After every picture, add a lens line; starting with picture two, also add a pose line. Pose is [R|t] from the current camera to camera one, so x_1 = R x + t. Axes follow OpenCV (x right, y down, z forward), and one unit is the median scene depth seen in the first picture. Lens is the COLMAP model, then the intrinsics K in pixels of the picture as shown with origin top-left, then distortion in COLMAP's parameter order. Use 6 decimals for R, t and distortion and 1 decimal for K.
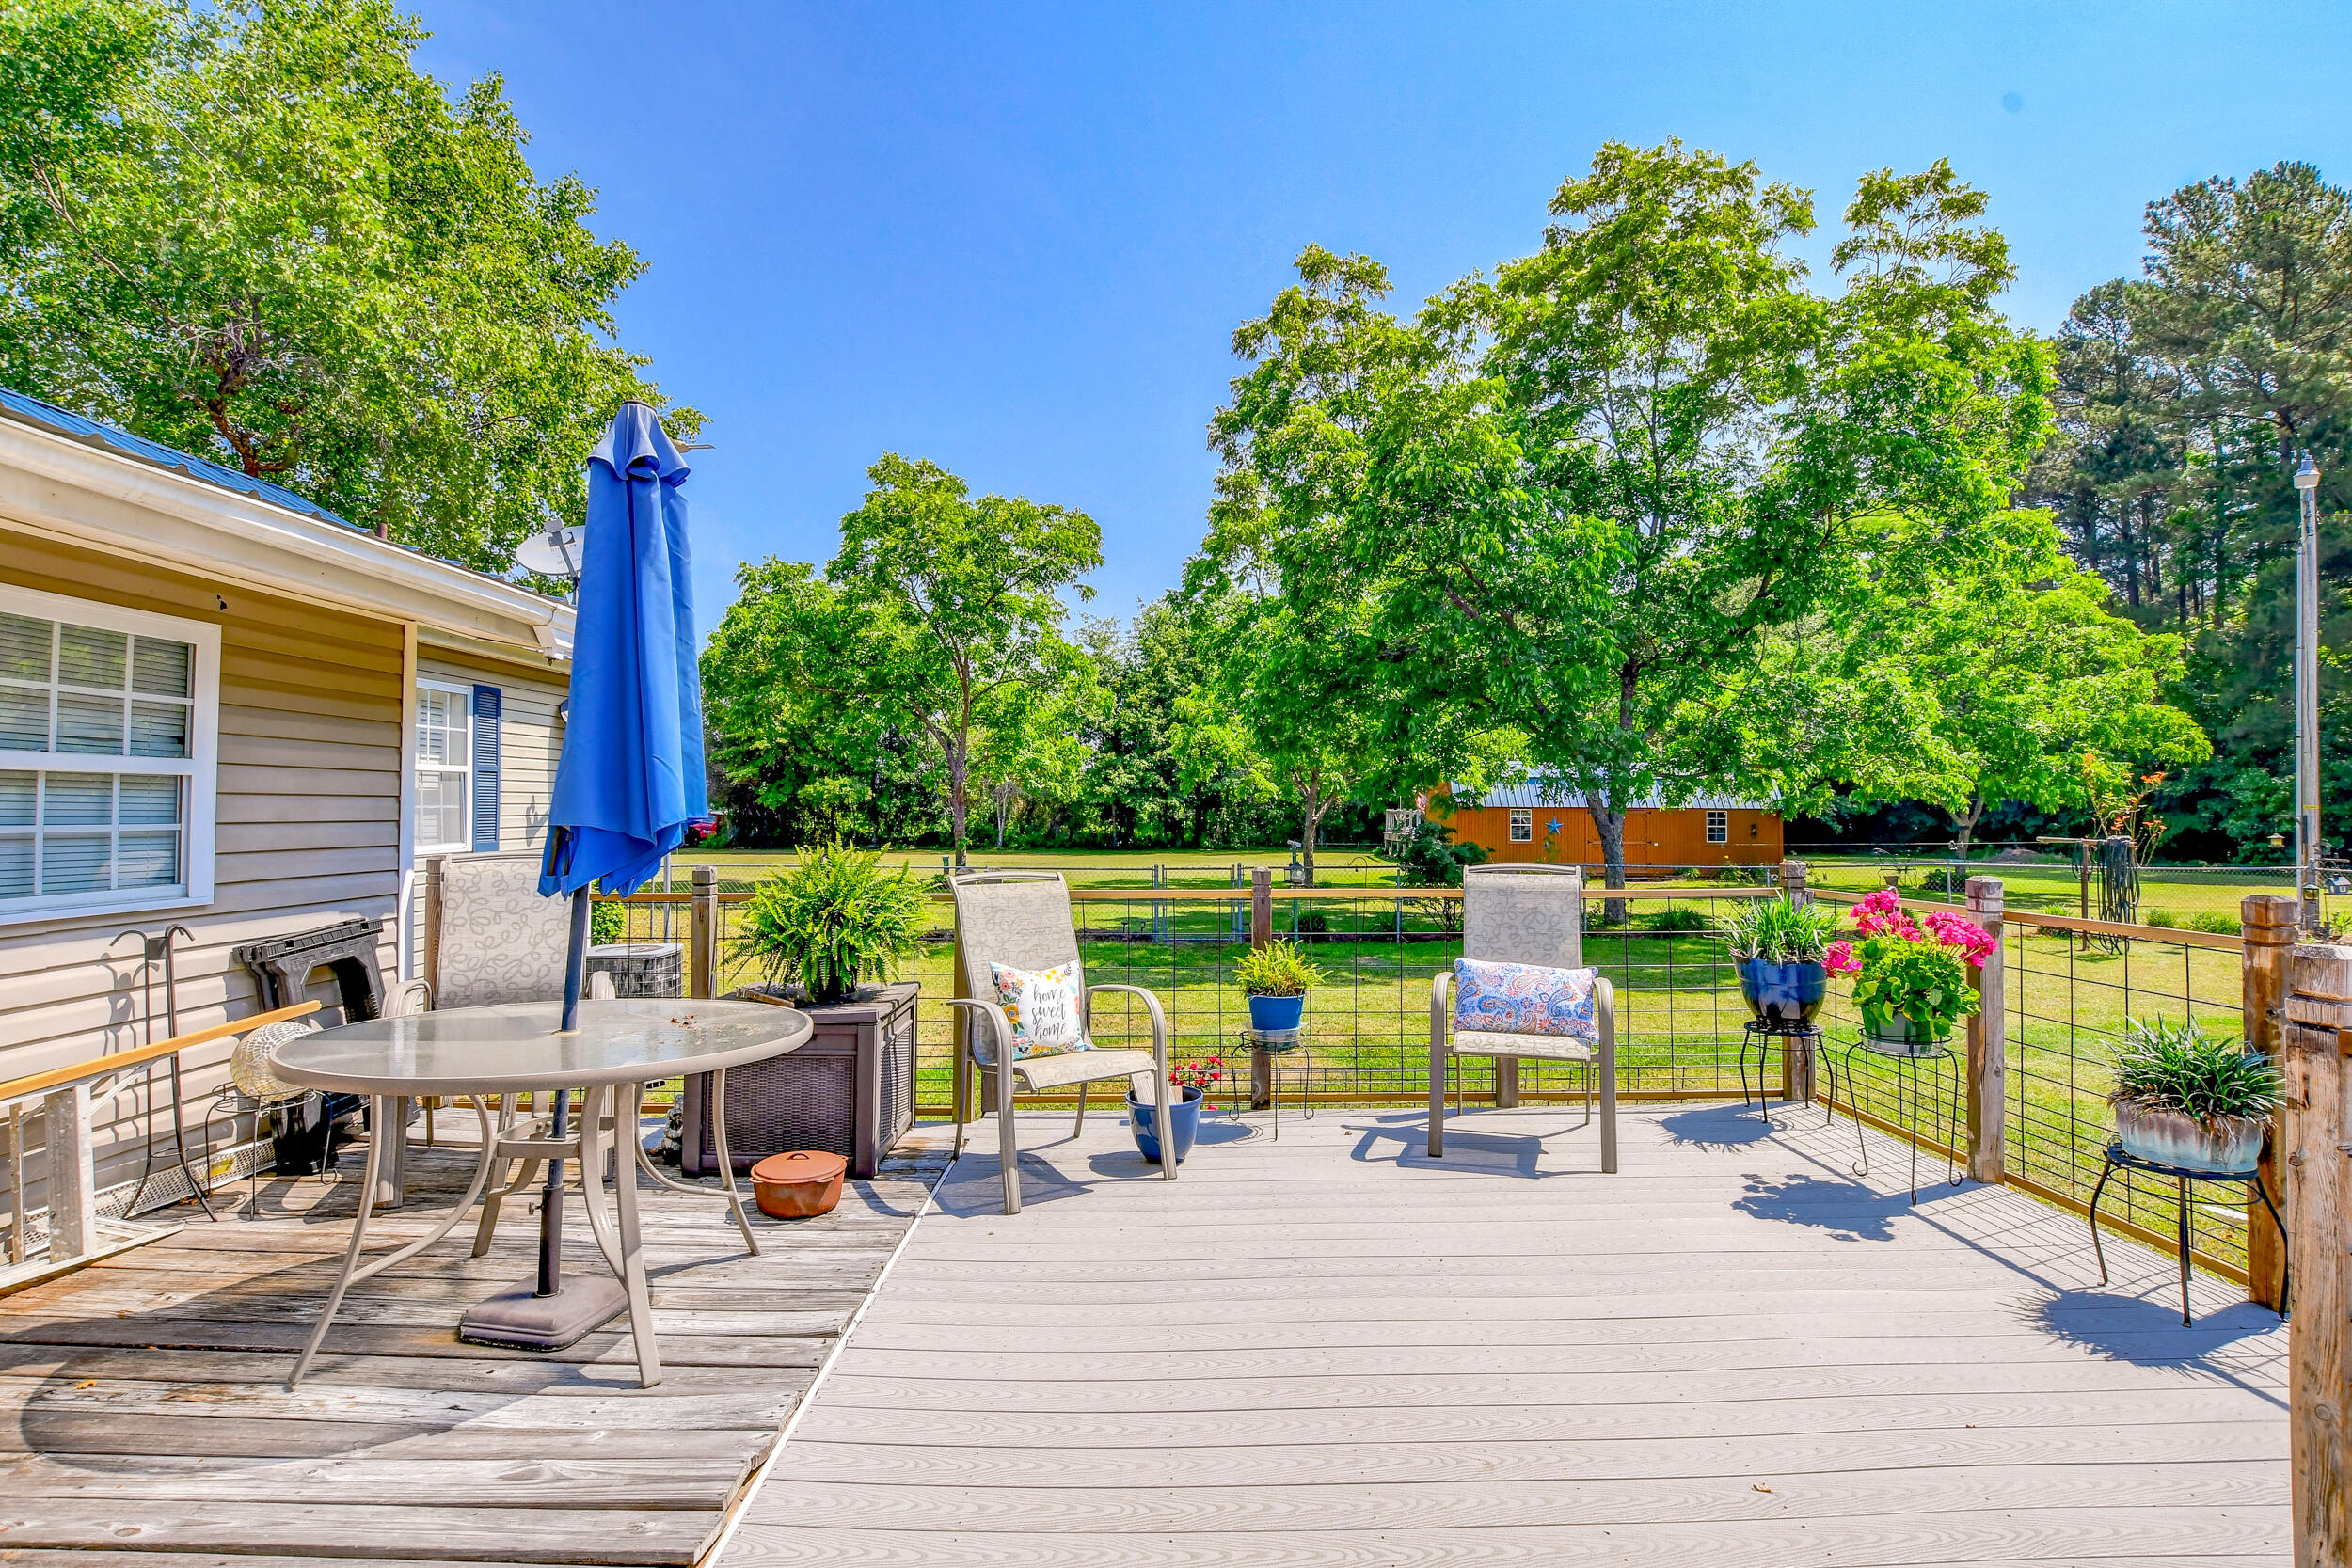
lens RADIAL K [[1076.5, 0, 1177.0], [0, 1076.5, 789.4], [0, 0, 1]] dist [-0.000050, -0.000031]
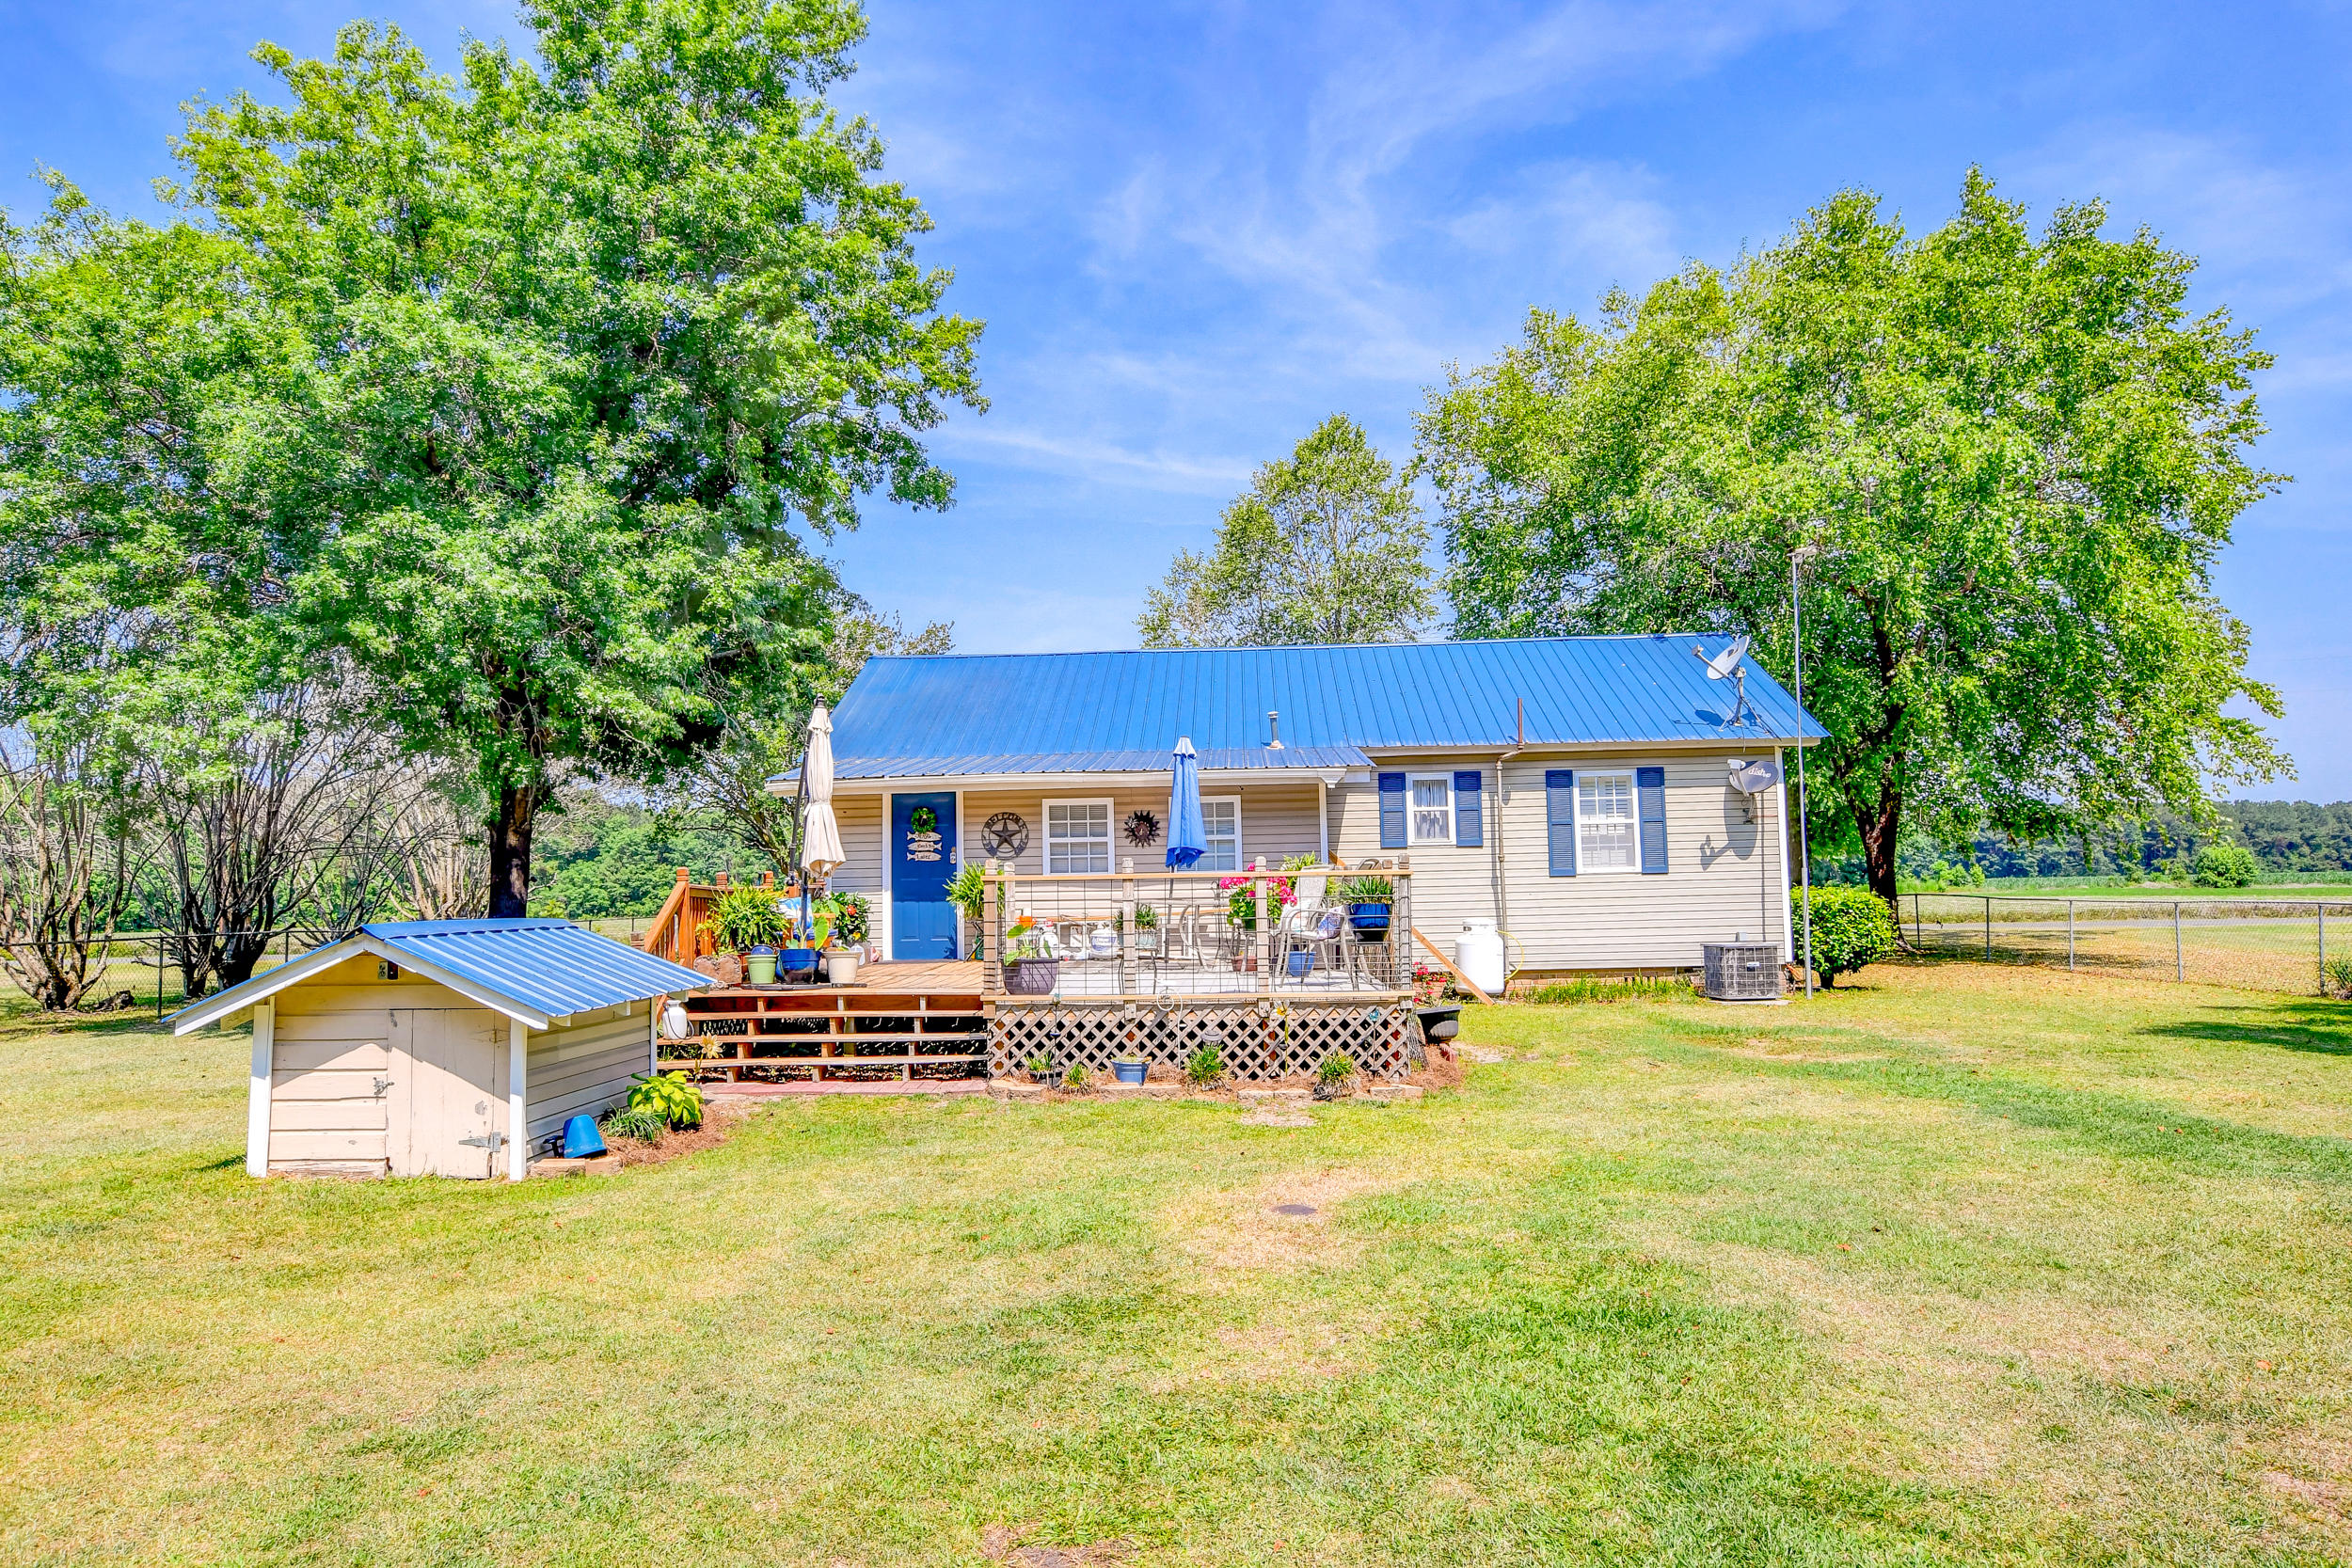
lens RADIAL K [[1480.0, 0, 1187.2], [0, 1480.0, 780.1], [0, 0, 1]] dist [-0.028325, -0.000032]
pose [[-0.066502, -0.077488, -0.994773, 1.586600], [0.037877, 0.996065, -0.080120, 0.071844], [0.997067, -0.043007, -0.063305, 0.463718]]
